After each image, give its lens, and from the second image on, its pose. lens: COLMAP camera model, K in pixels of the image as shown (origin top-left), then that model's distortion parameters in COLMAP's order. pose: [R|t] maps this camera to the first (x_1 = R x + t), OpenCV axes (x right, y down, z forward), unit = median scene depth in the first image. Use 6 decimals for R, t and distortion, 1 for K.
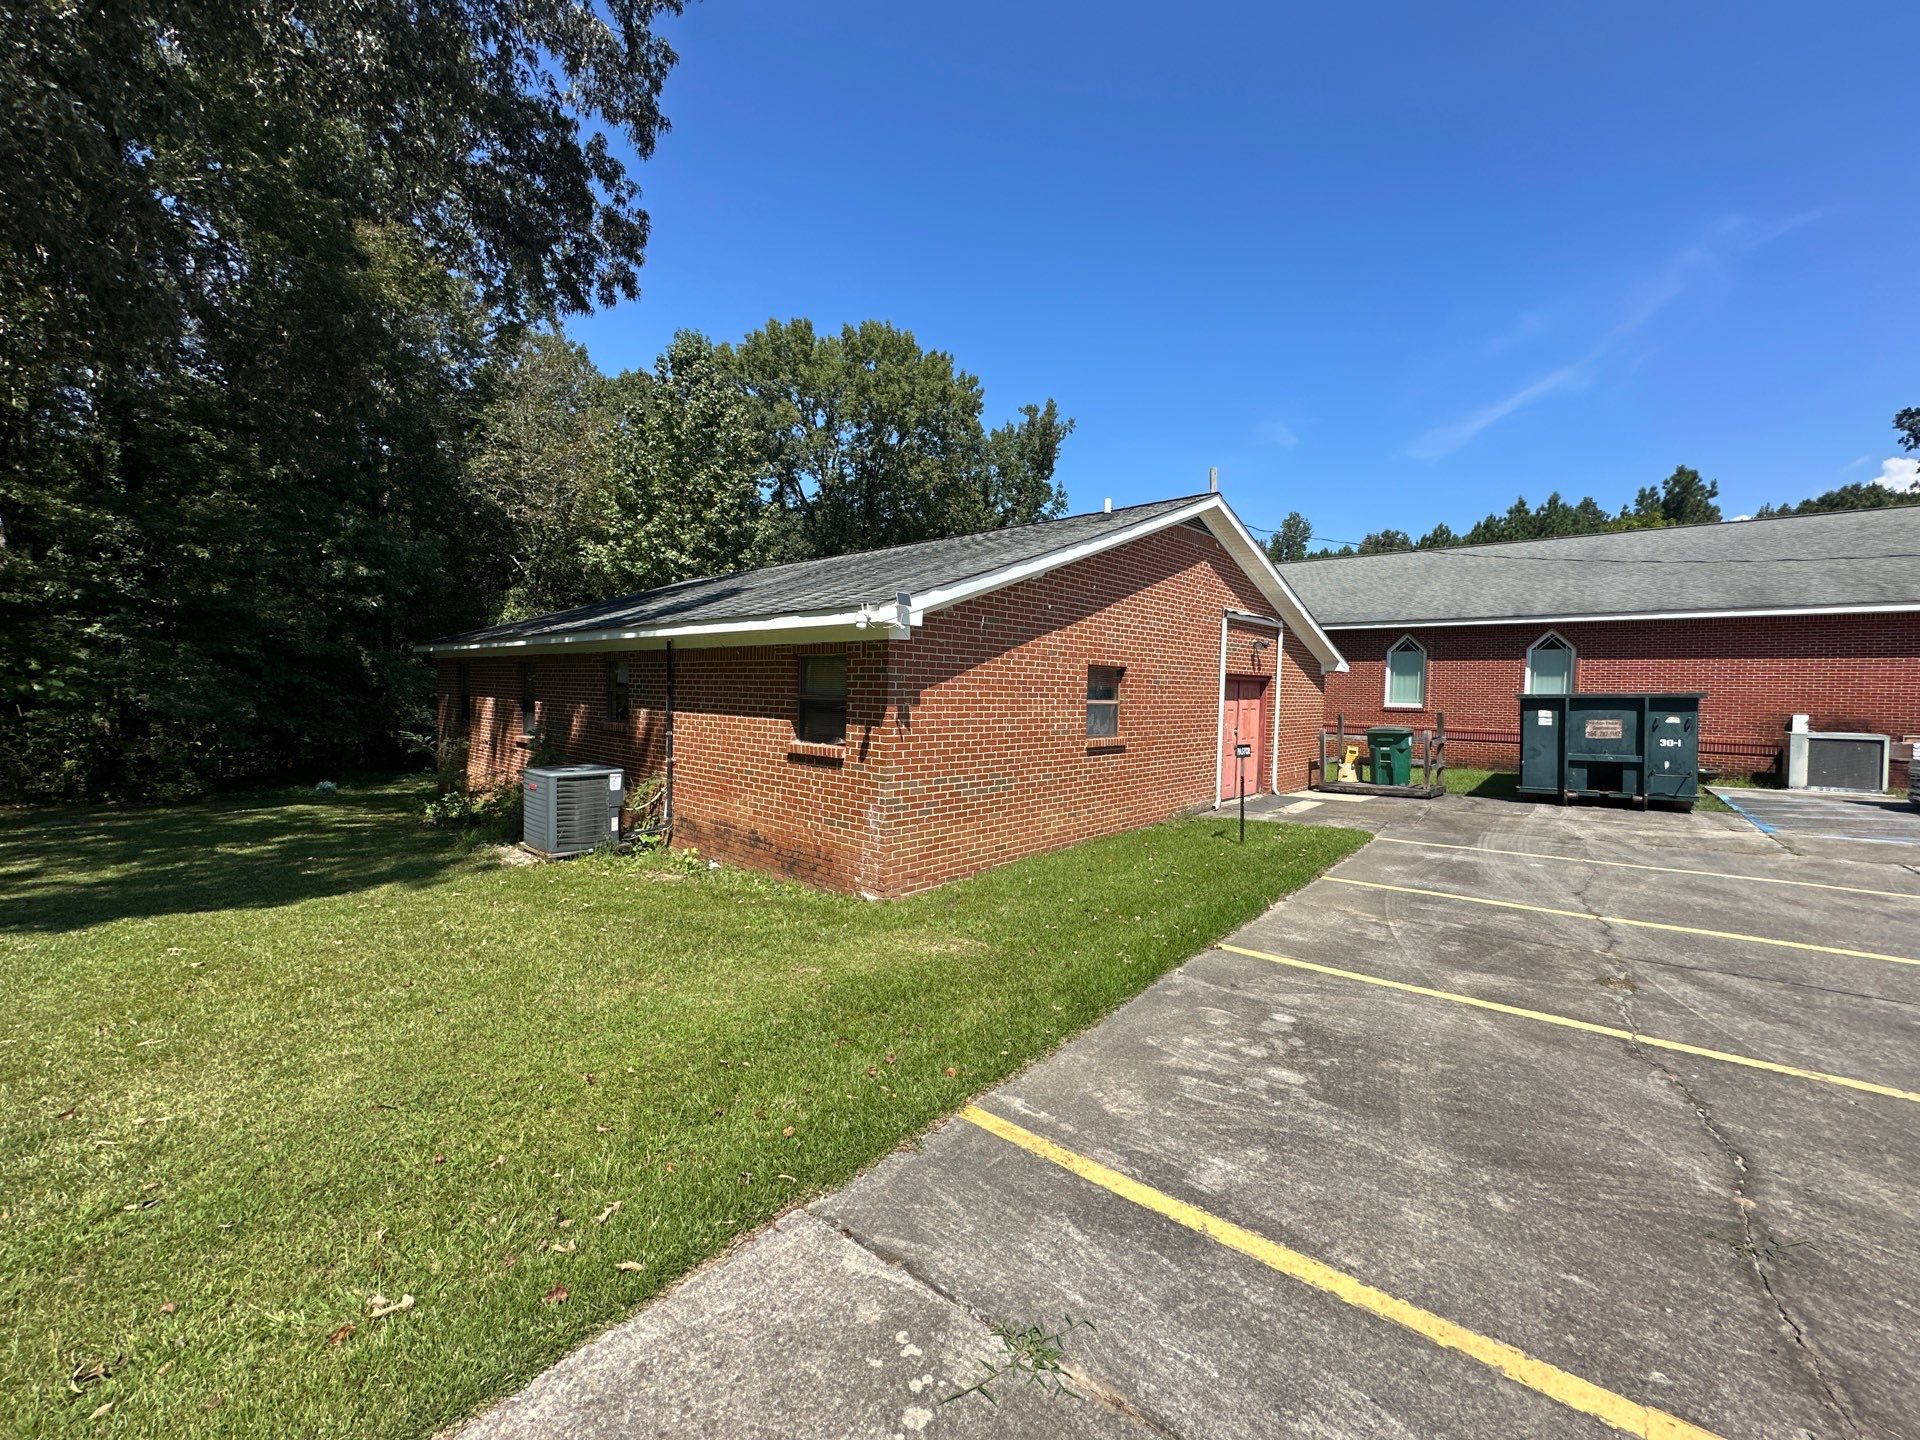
lens RADIAL K [[774.8, 0, 960.0], [0, 774.8, 720.0], [0, 0, 1]] dist [-0.000728, 0.000052]
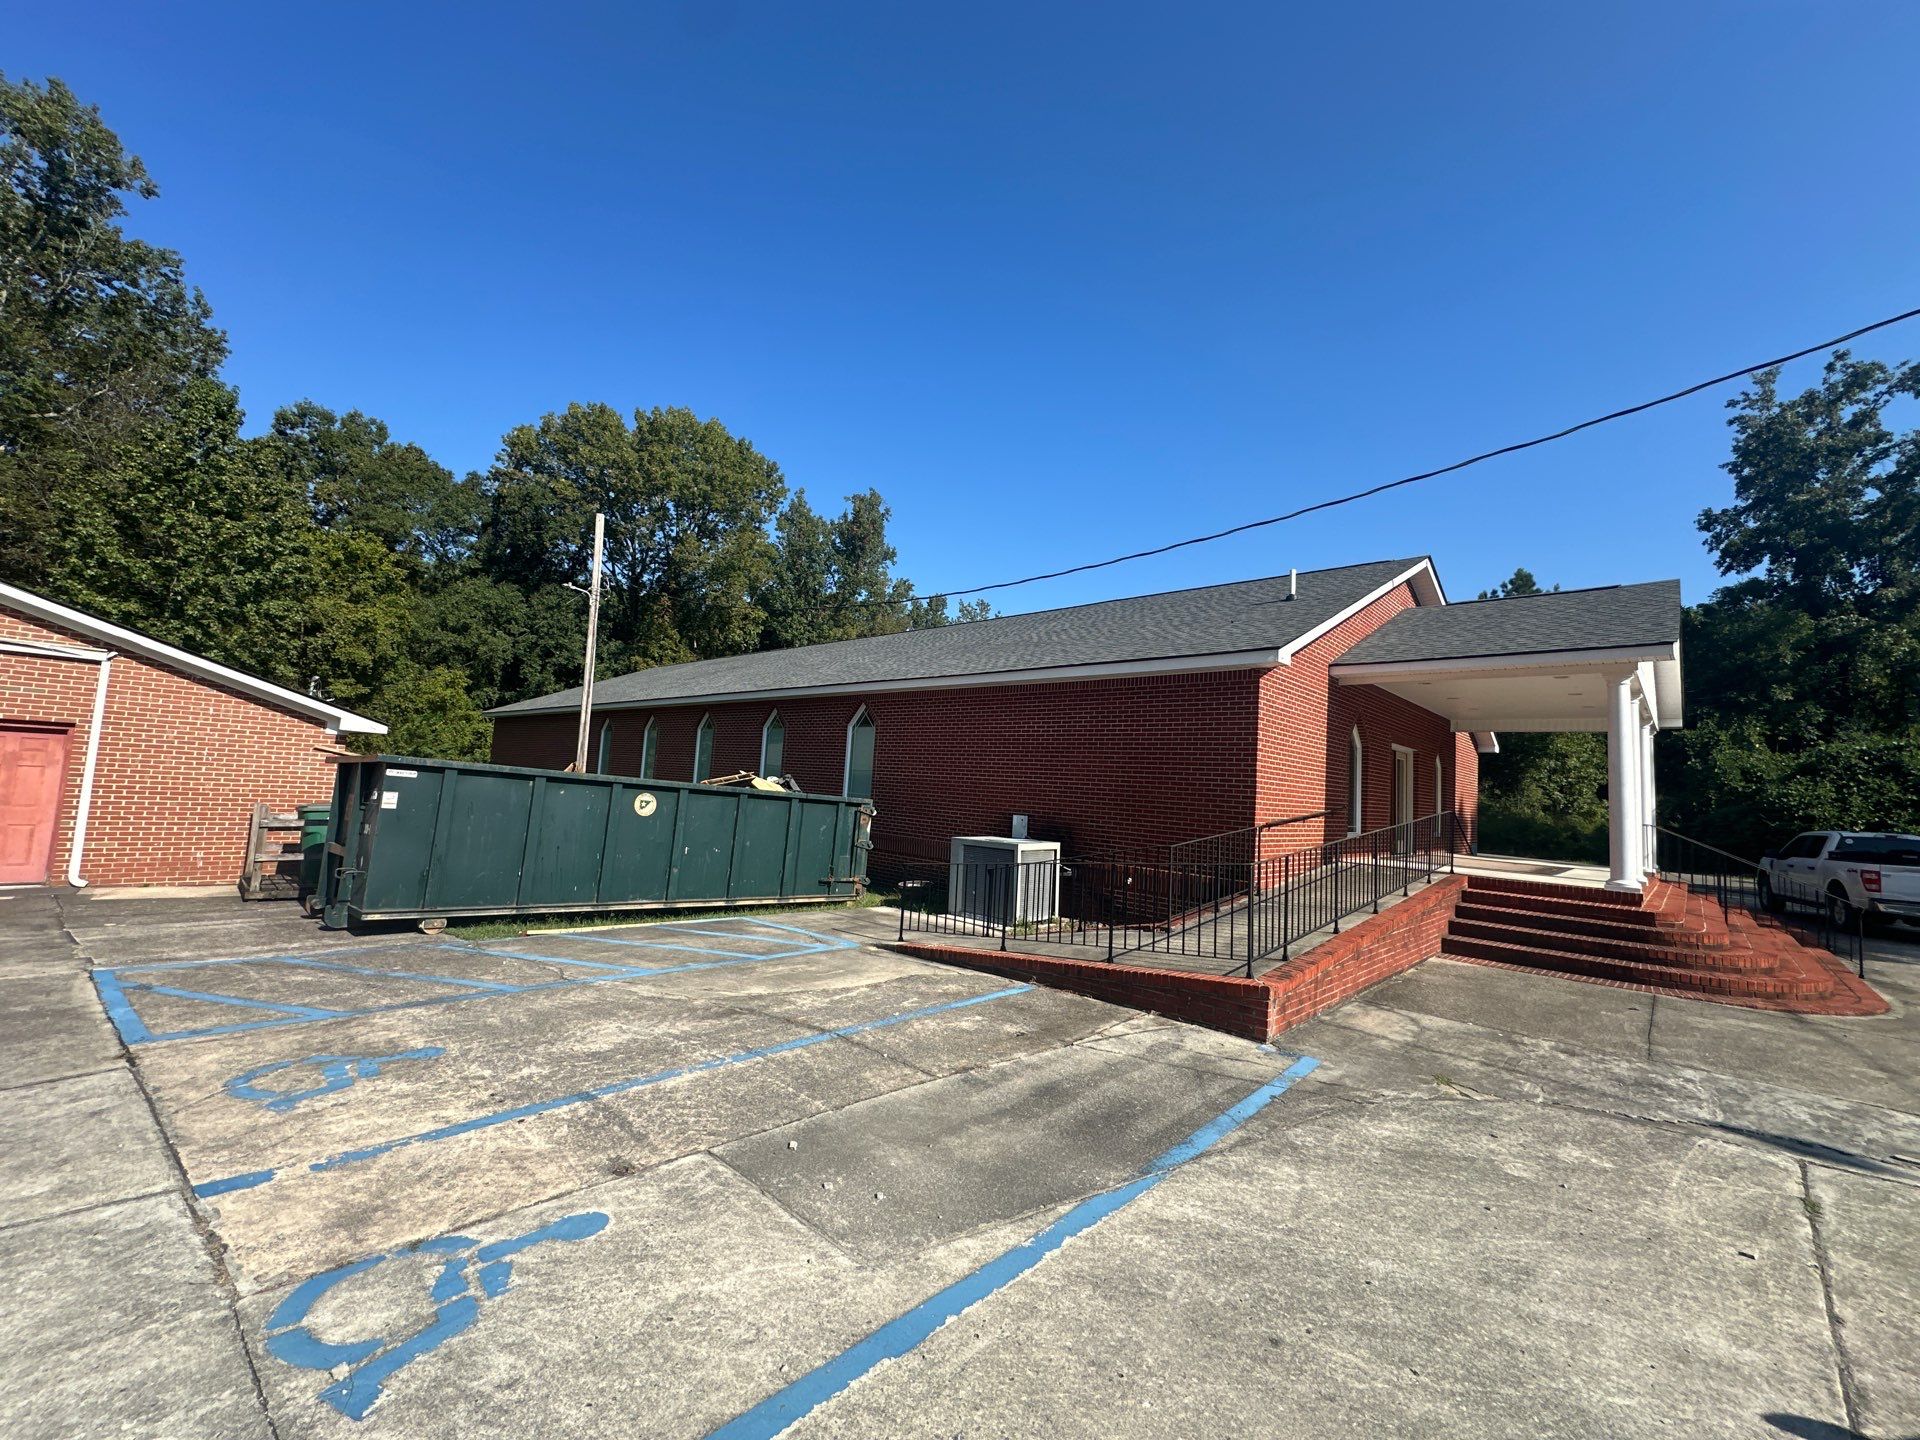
lens RADIAL K [[771.1, 0, 960.0], [0, 771.1, 720.0], [0, 0, 1]] dist [-0.001632, -0.000084]
pose [[0.998385, 0.035200, -0.044596, 1.811679], [-0.040605, 0.991102, -0.126758, -0.001215], [0.039737, 0.128364, 0.990931, 0.417148]]
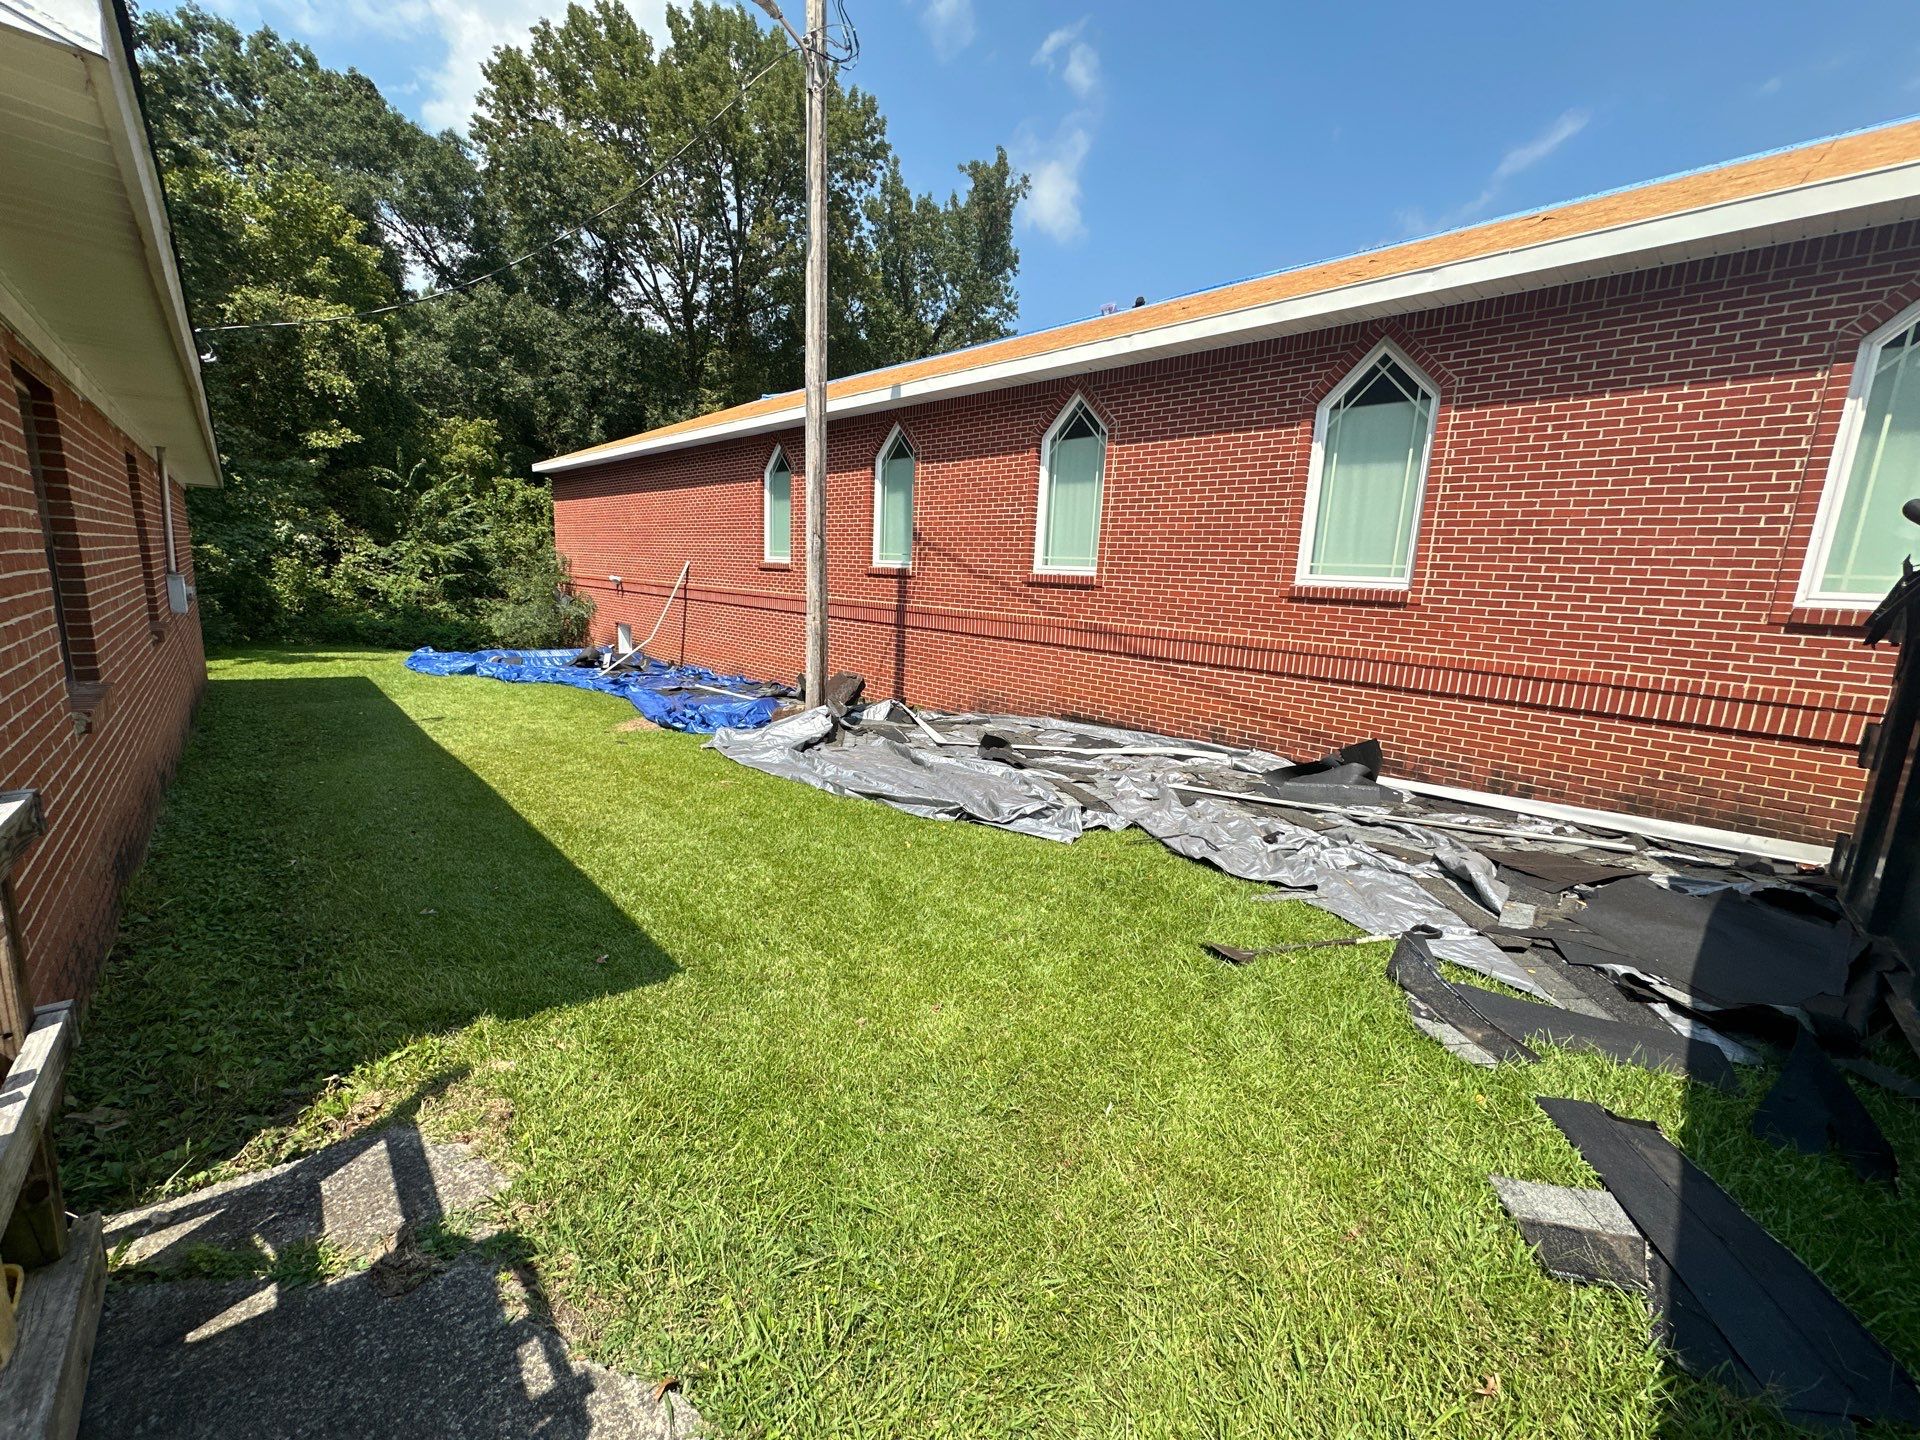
lens RADIAL K [[763.5, 0, 962.0], [0, 763.5, 731.6], [0, 0, 1]] dist [-0.000043, -0.005890]
pose [[0.996536, 0.040457, -0.072663, 0.984926], [-0.028416, 0.986756, 0.159702, -0.009545], [0.078162, -0.157084, 0.984487, 1.502118]]
